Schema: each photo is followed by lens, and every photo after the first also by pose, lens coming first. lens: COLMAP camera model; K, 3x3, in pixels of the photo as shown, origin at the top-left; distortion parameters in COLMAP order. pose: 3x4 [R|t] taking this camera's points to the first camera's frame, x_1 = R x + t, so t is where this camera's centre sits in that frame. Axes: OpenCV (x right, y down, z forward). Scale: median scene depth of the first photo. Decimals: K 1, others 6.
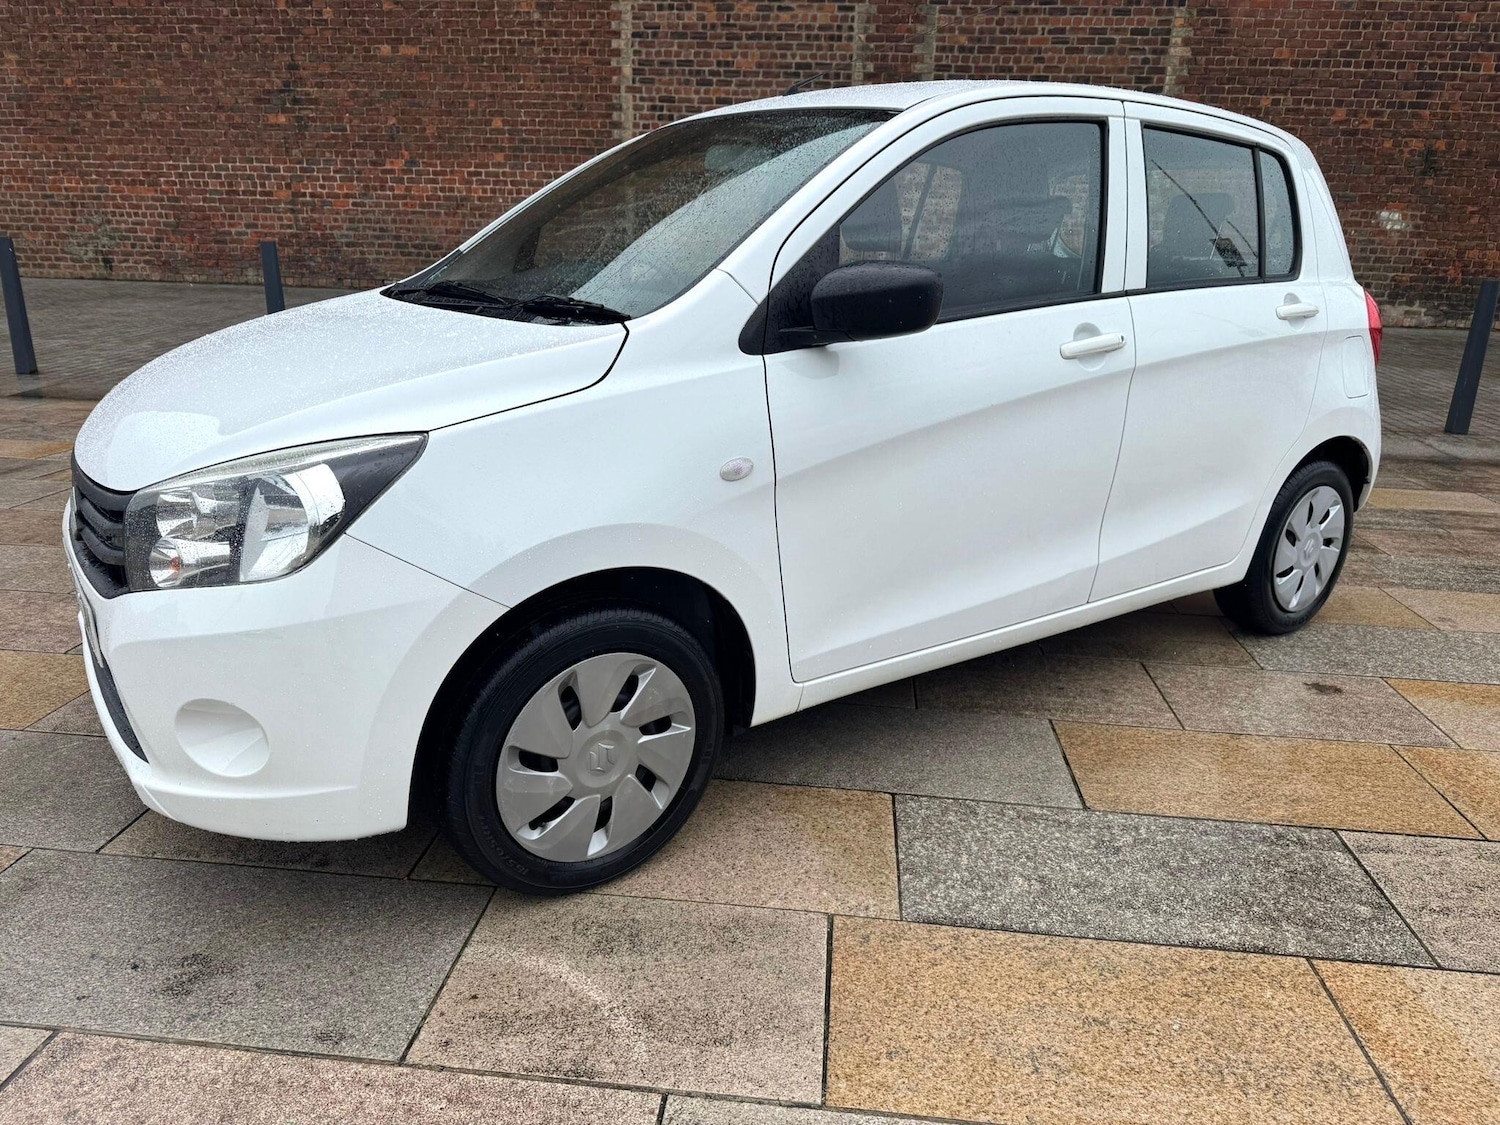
lens RADIAL K [[1061.5, 0, 740.5], [0, 1061.5, 553.0], [0, 0, 1]] dist [0.021284, -0.026853]
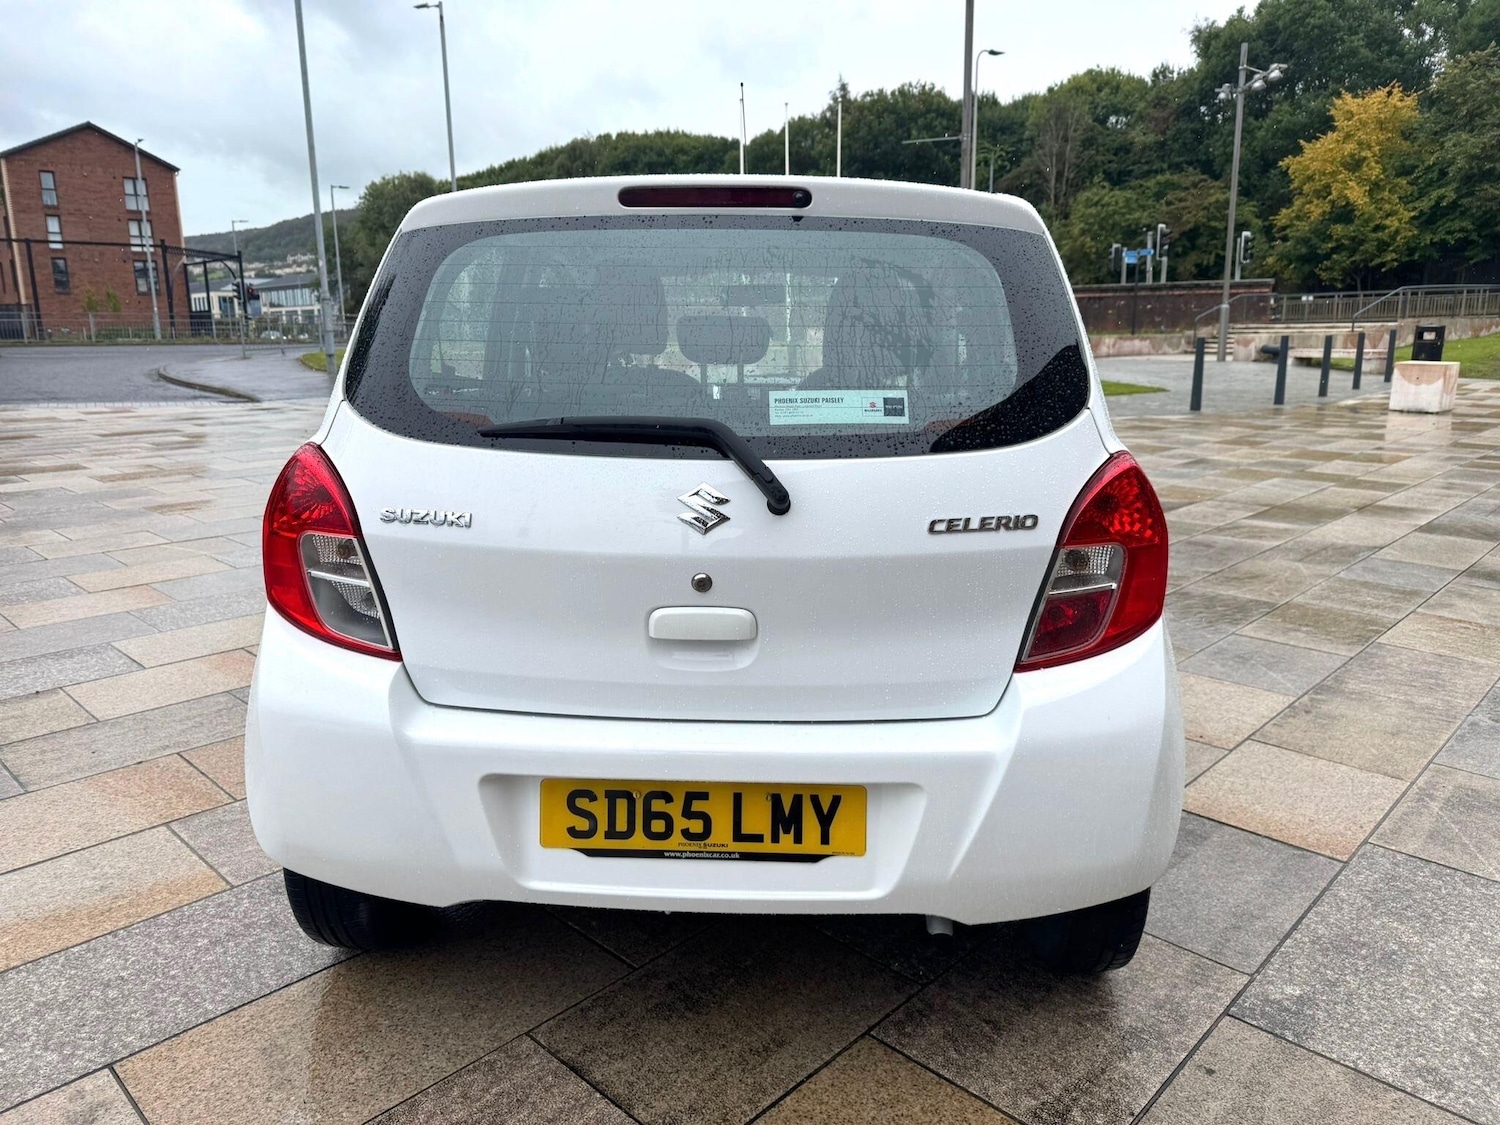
lens RADIAL K [[1061.5, 0, 741.3], [0, 1061.5, 554.8], [0, 0, 1]] dist [0.021284, -0.026853]
pose [[-0.616862, 0.147343, -0.773157, 0.218943], [-0.249078, 0.895290, 0.369345, -0.114140], [0.746620, 0.420411, -0.515570, 0.367930]]
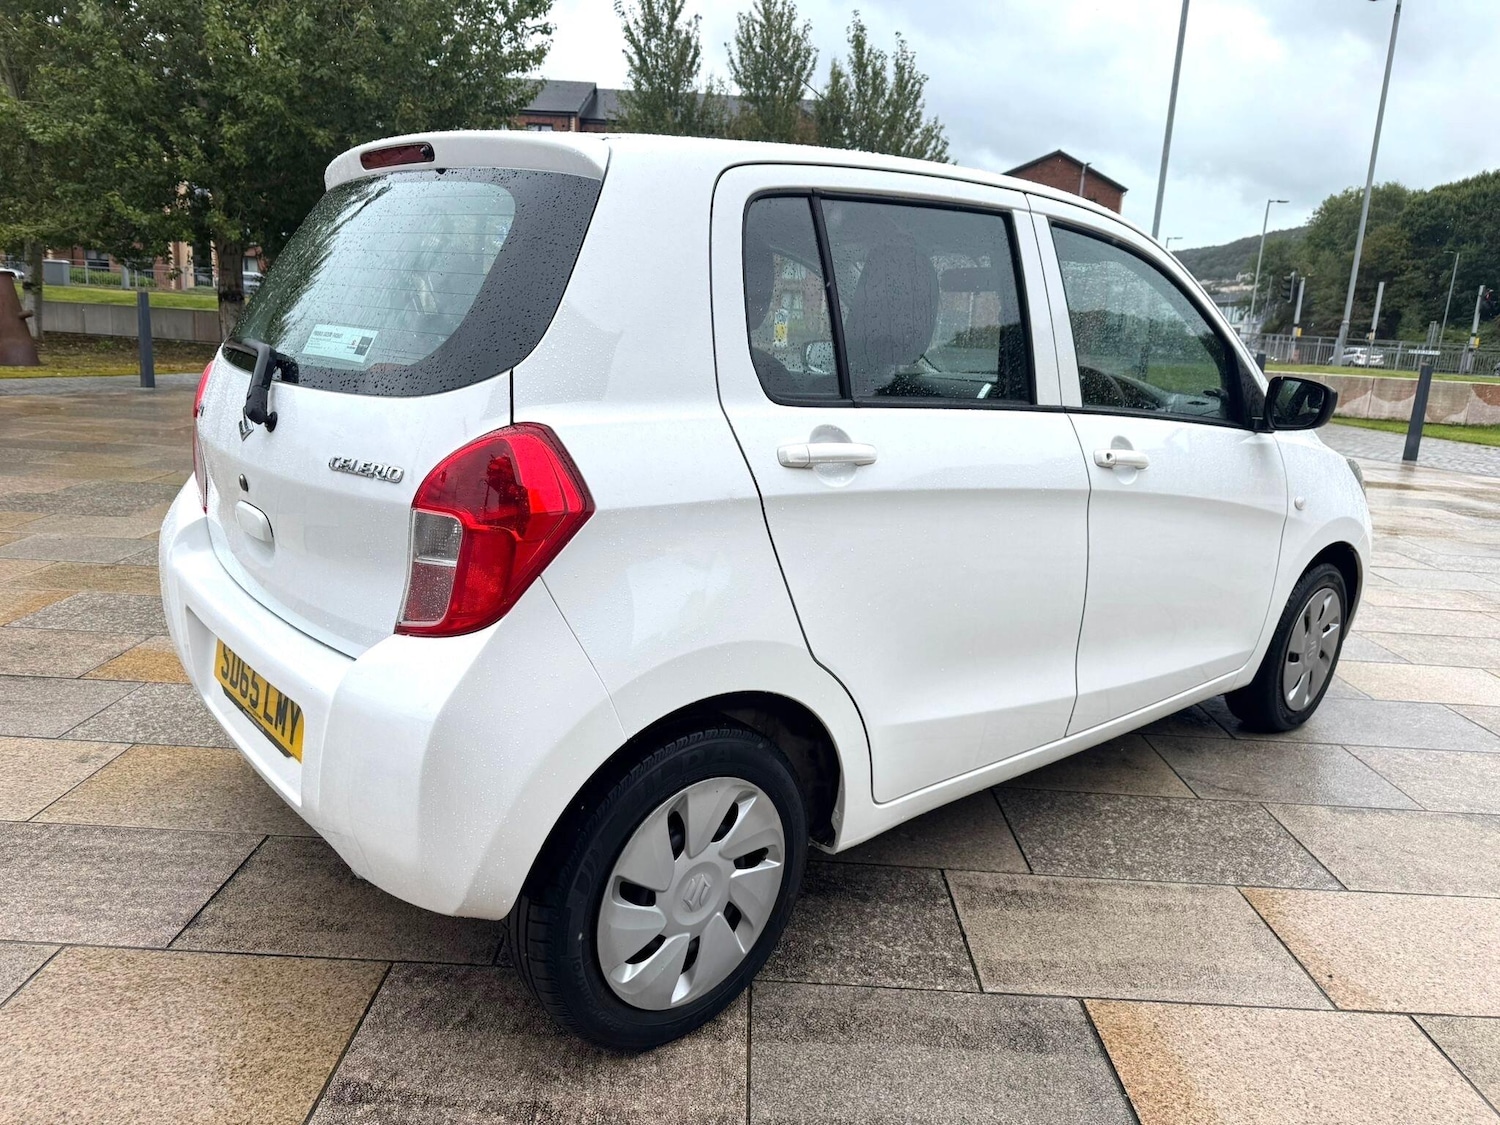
lens RADIAL K [[1061.5, 0, 746.2], [0, 1061.5, 560.5], [0, 0, 1]] dist [0.021284, -0.026853]
pose [[-0.992388, -0.055249, -0.110060, 0.074008], [-0.103738, 0.856655, 0.505352, -0.136113], [0.066363, 0.512923, -0.855866, 0.436874]]
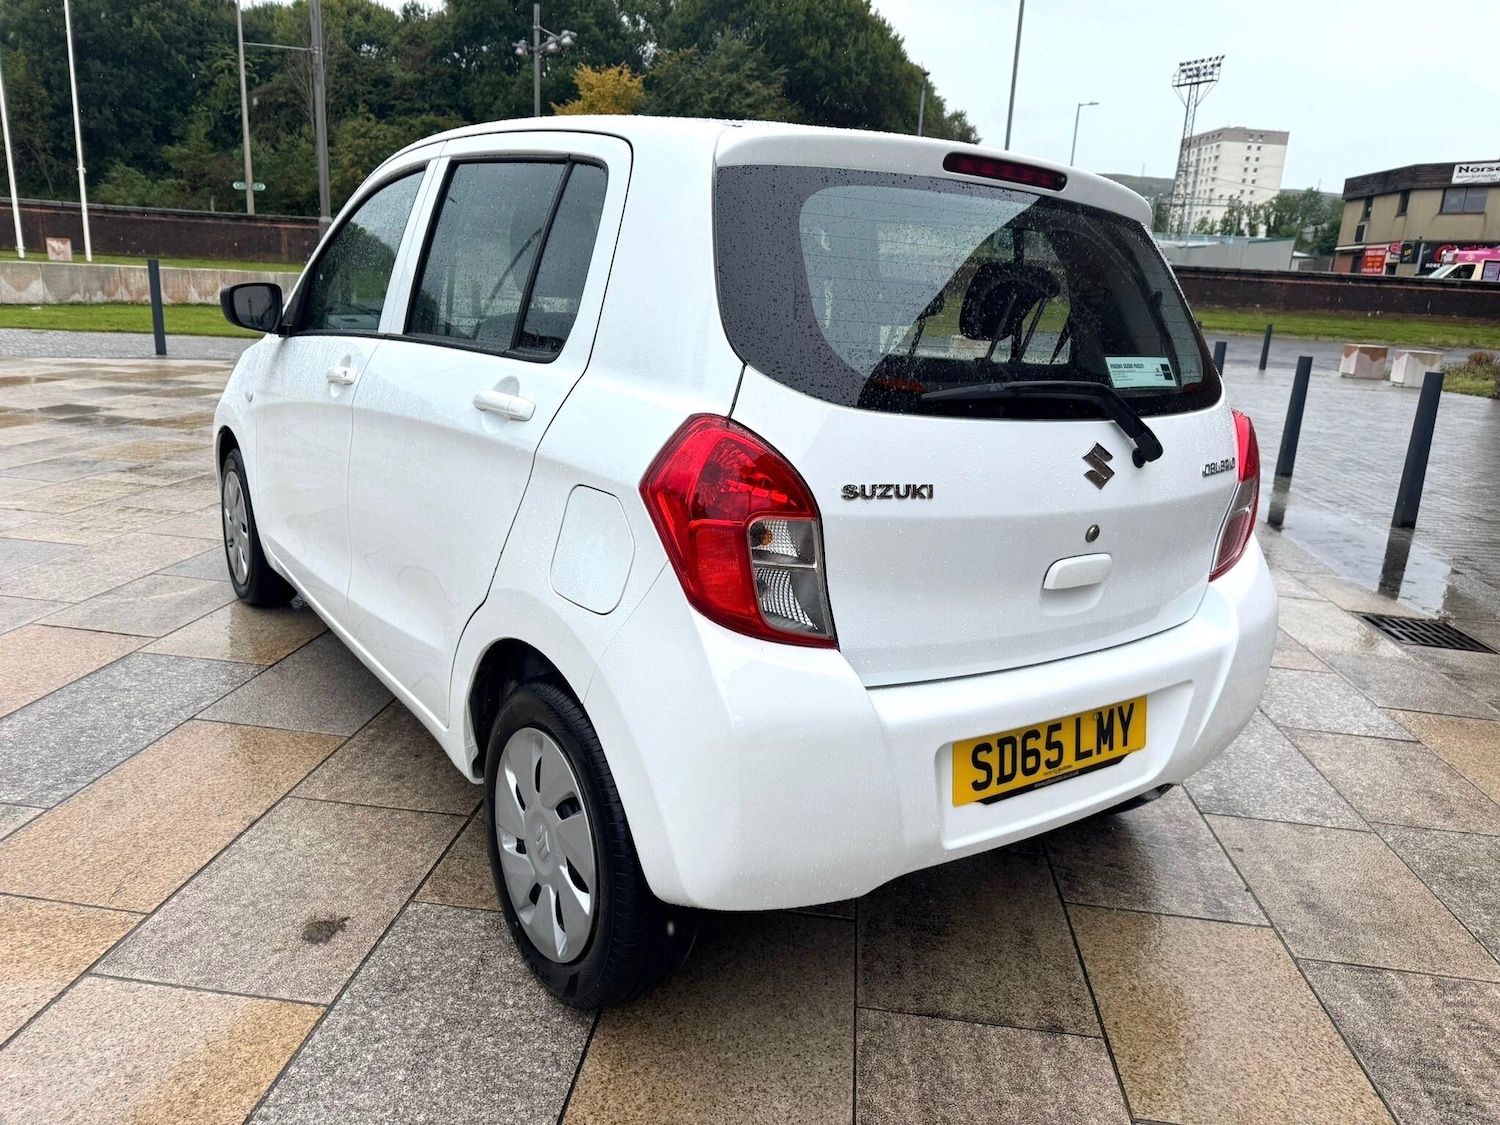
lens RADIAL K [[1061.5, 0, 758.3], [0, 1061.5, 555.7], [0, 0, 1]] dist [0.021284, -0.026853]
pose [[0.010893, 0.225531, -0.974175, 0.260826], [-0.363251, 0.908569, 0.206280, -0.074341], [0.931628, 0.351623, 0.091821, 0.250095]]
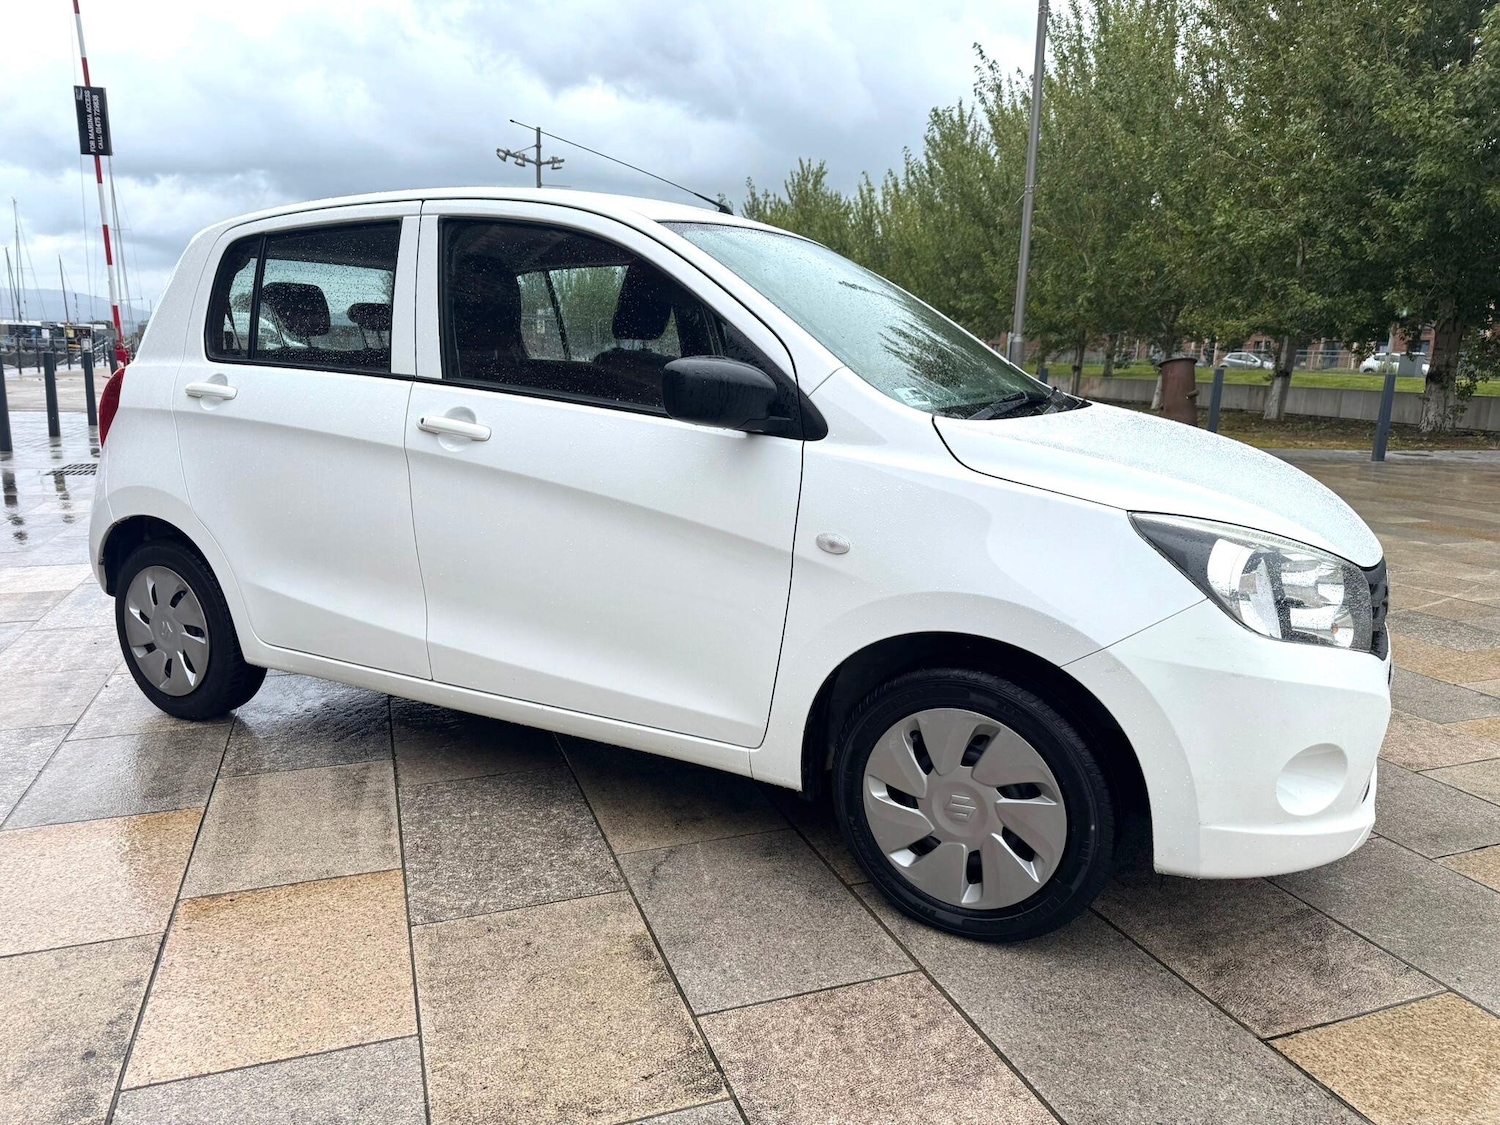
lens RADIAL K [[1061.5, 0, 748.9], [0, 1061.5, 552.2], [0, 0, 1]] dist [0.021284, -0.026853]
pose [[-0.437156, -0.200395, 0.876776, -0.204736], [0.237487, 0.914541, 0.327436, -0.095766], [-0.867464, 0.351364, -0.352206, 0.307020]]
